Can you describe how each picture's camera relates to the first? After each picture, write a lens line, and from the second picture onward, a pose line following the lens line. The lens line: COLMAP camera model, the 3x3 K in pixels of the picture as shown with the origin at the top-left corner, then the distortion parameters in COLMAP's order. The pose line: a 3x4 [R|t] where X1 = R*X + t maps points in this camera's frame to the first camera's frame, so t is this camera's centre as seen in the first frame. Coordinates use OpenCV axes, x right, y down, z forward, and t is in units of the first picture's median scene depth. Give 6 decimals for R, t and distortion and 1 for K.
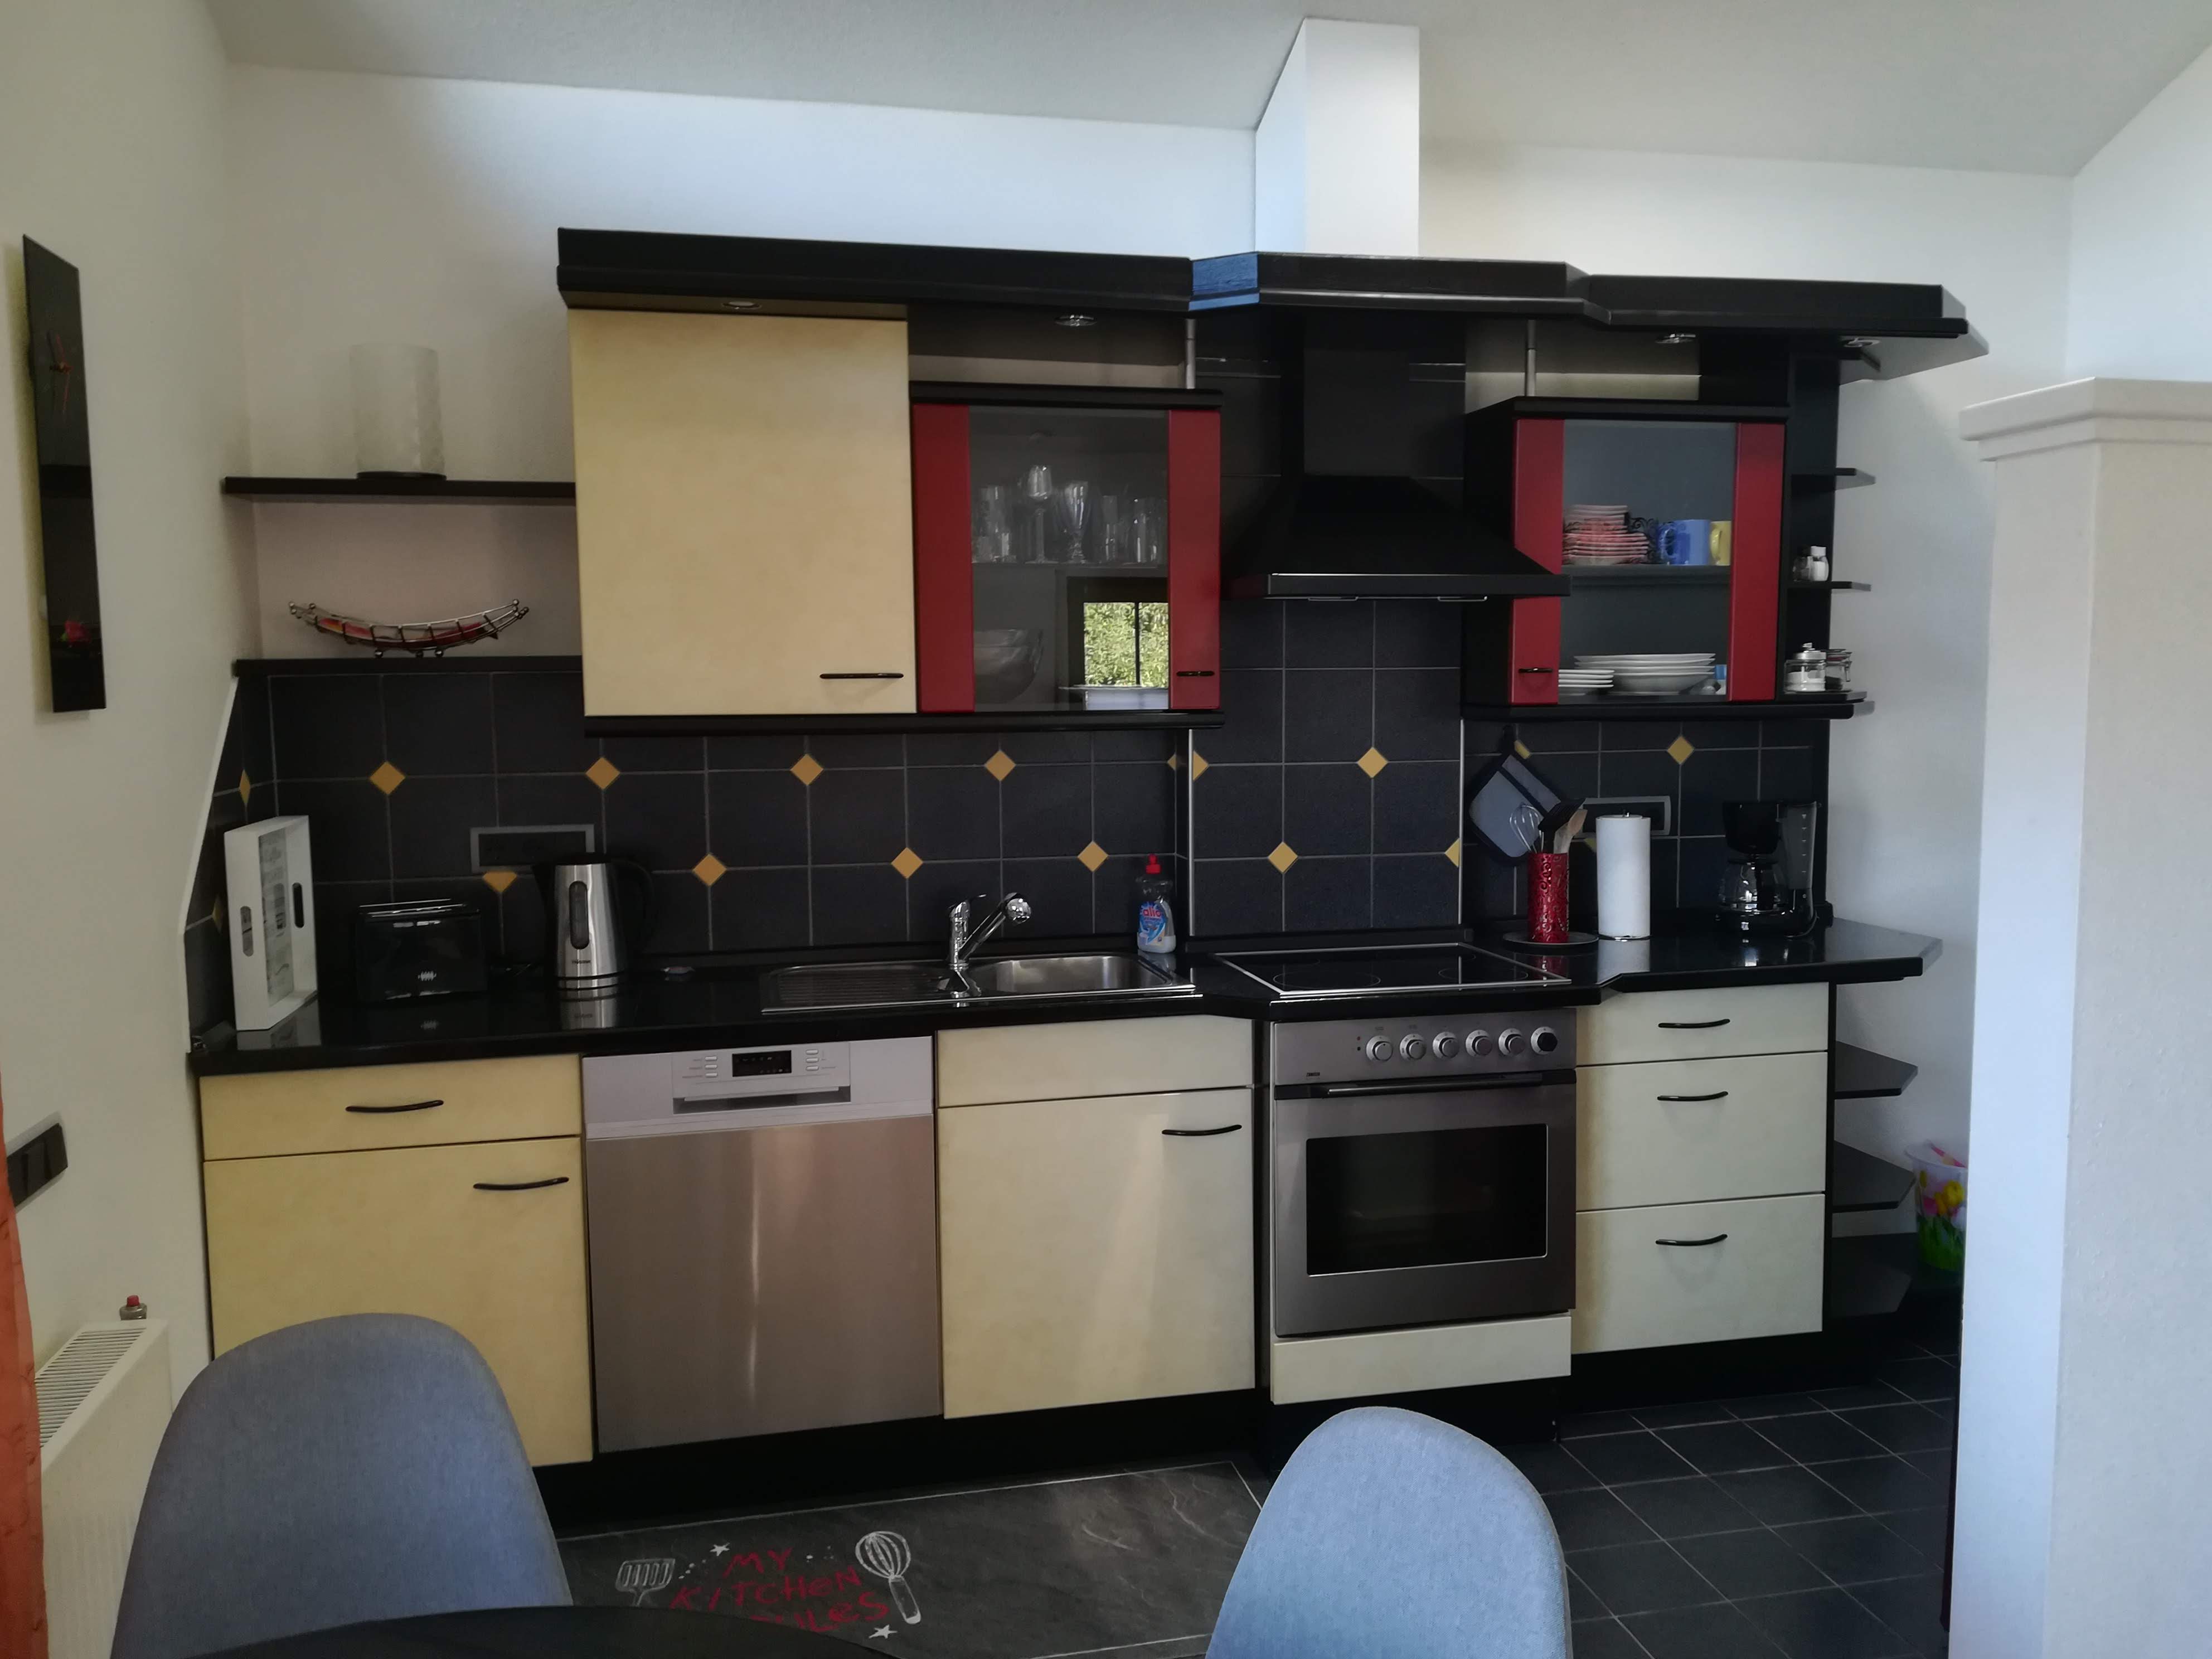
lens RADIAL K [[1730.7, 0, 1095.3], [0, 1730.7, 817.0], [0, 0, 1]] dist [0.080266, -0.095617]
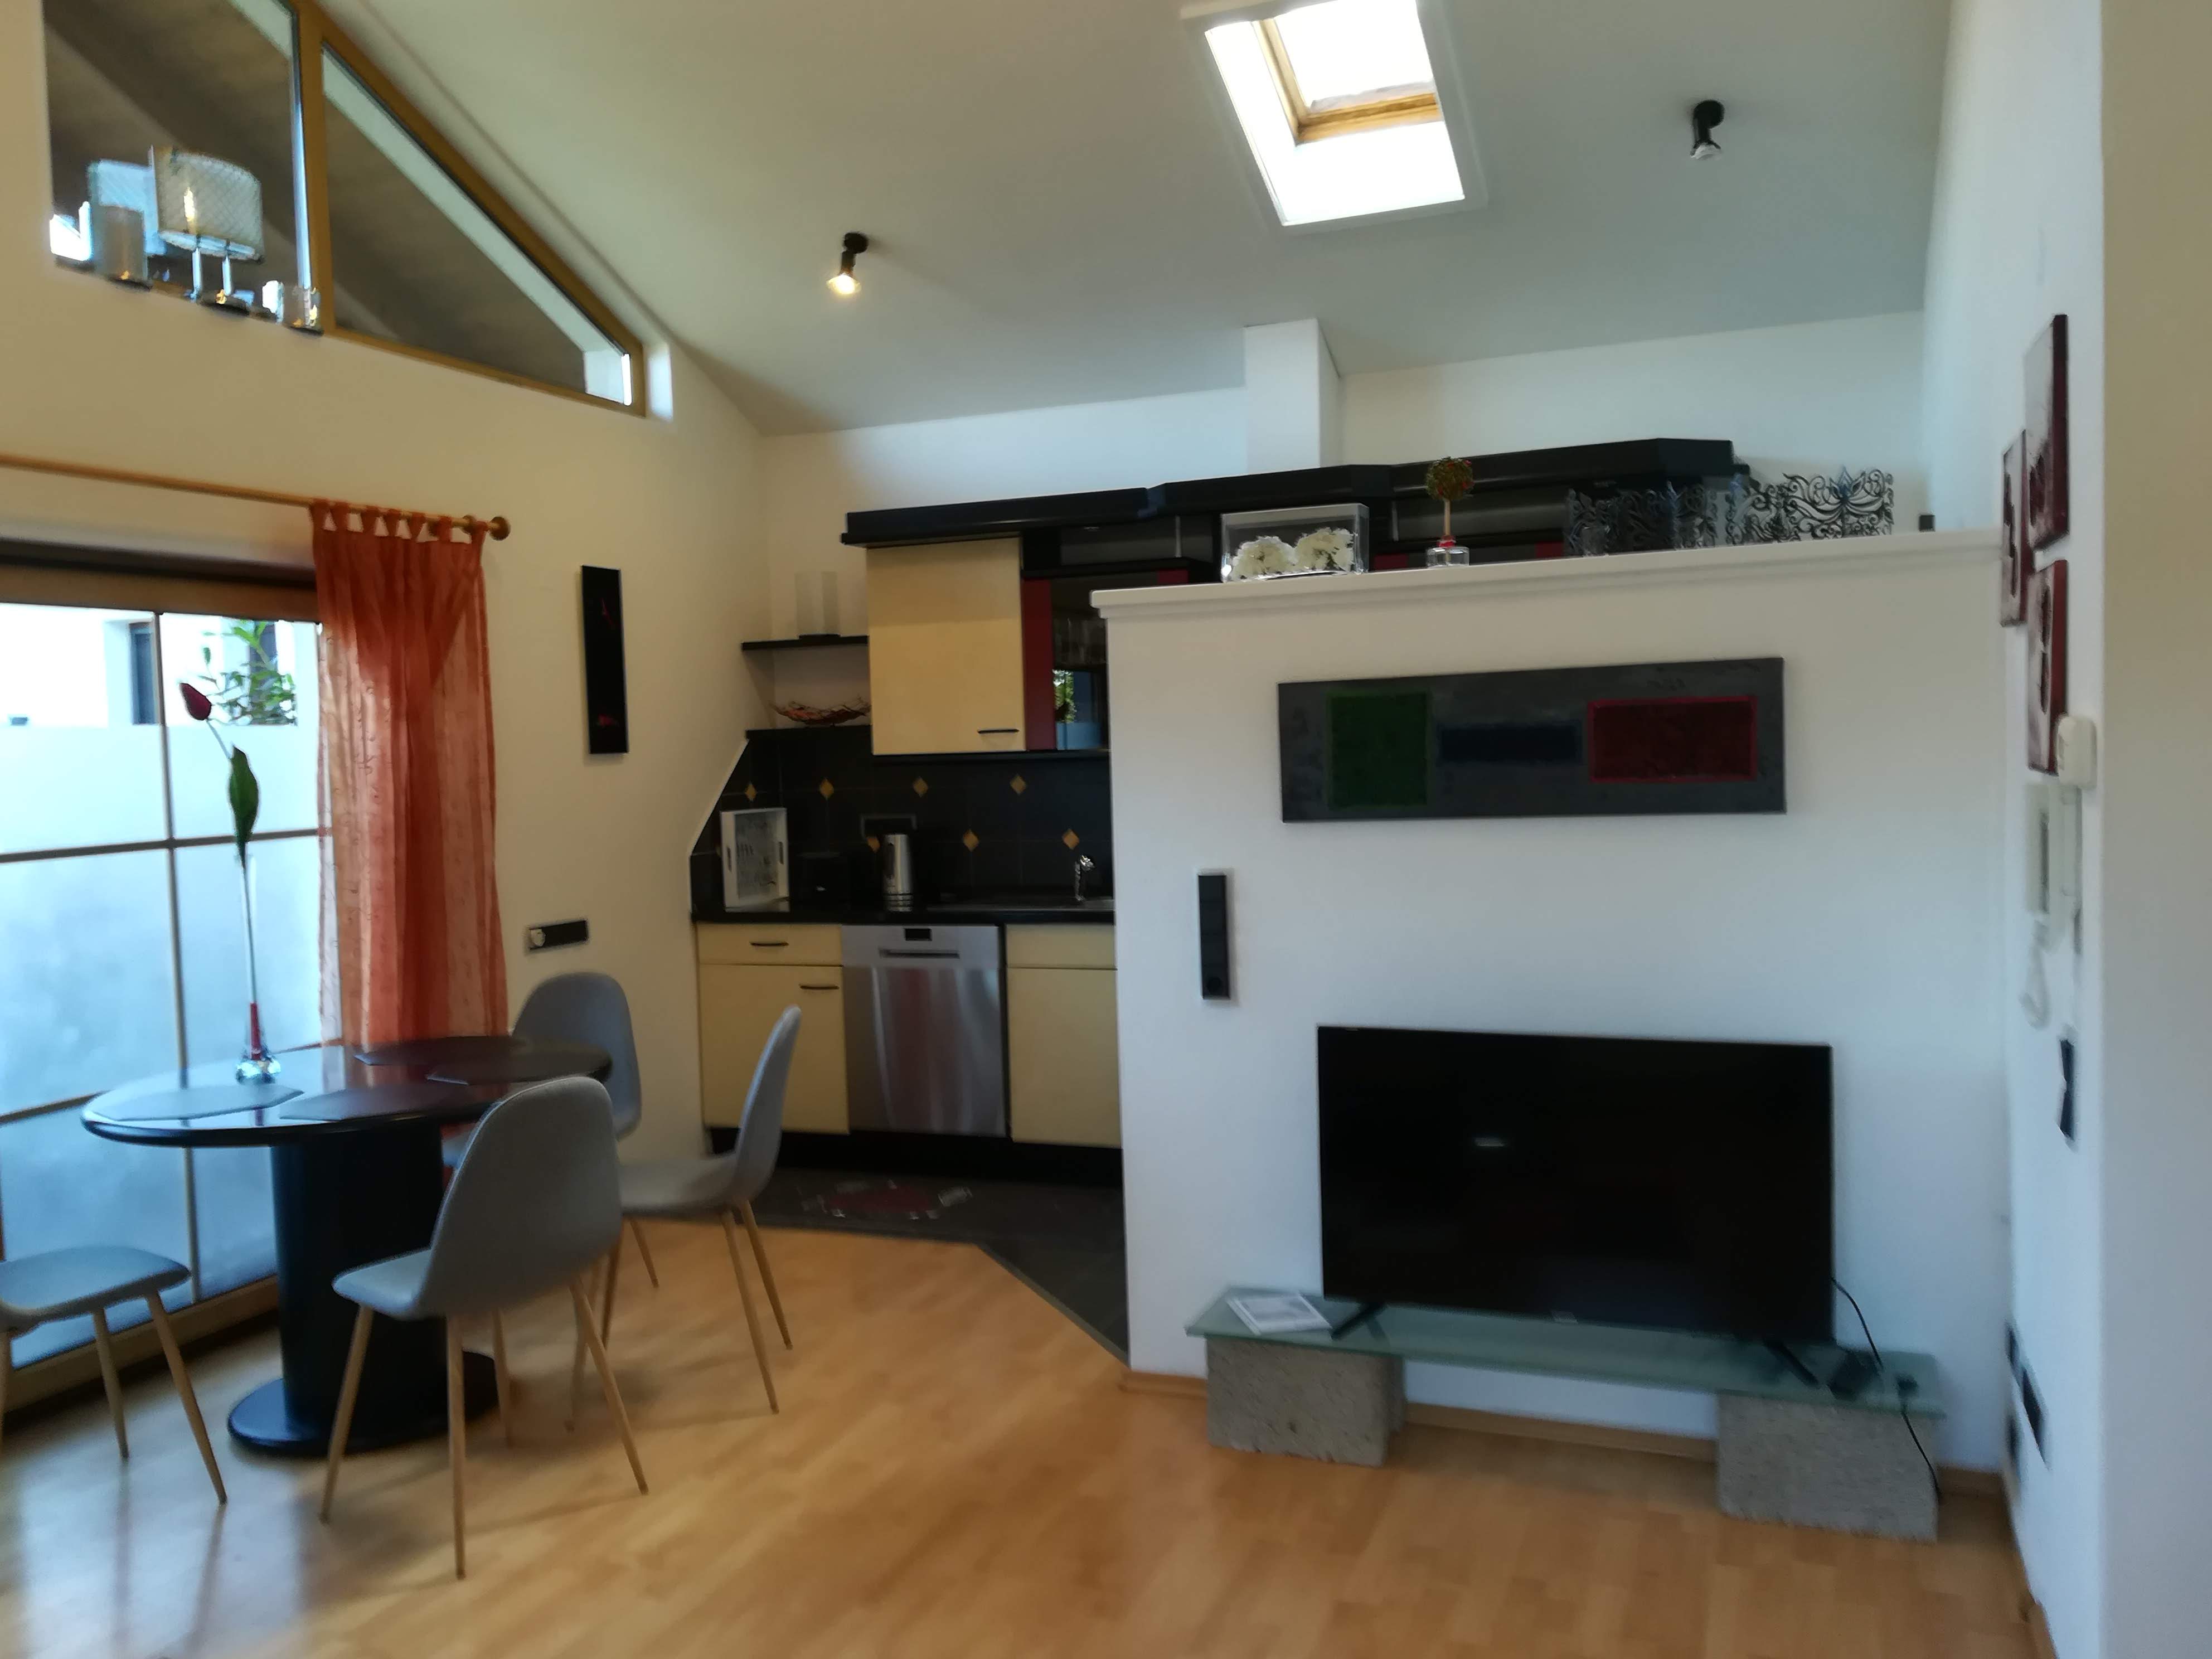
lens RADIAL K [[1741.9, 0, 1107.8], [0, 1741.9, 827.1], [0, 0, 1]] dist [0.067285, -0.090894]
pose [[0.828420, 0.010416, -0.560010, 1.009414], [-0.022946, 0.999619, -0.015351, 0.045834], [0.559637, 0.025567, 0.828343, -0.458541]]
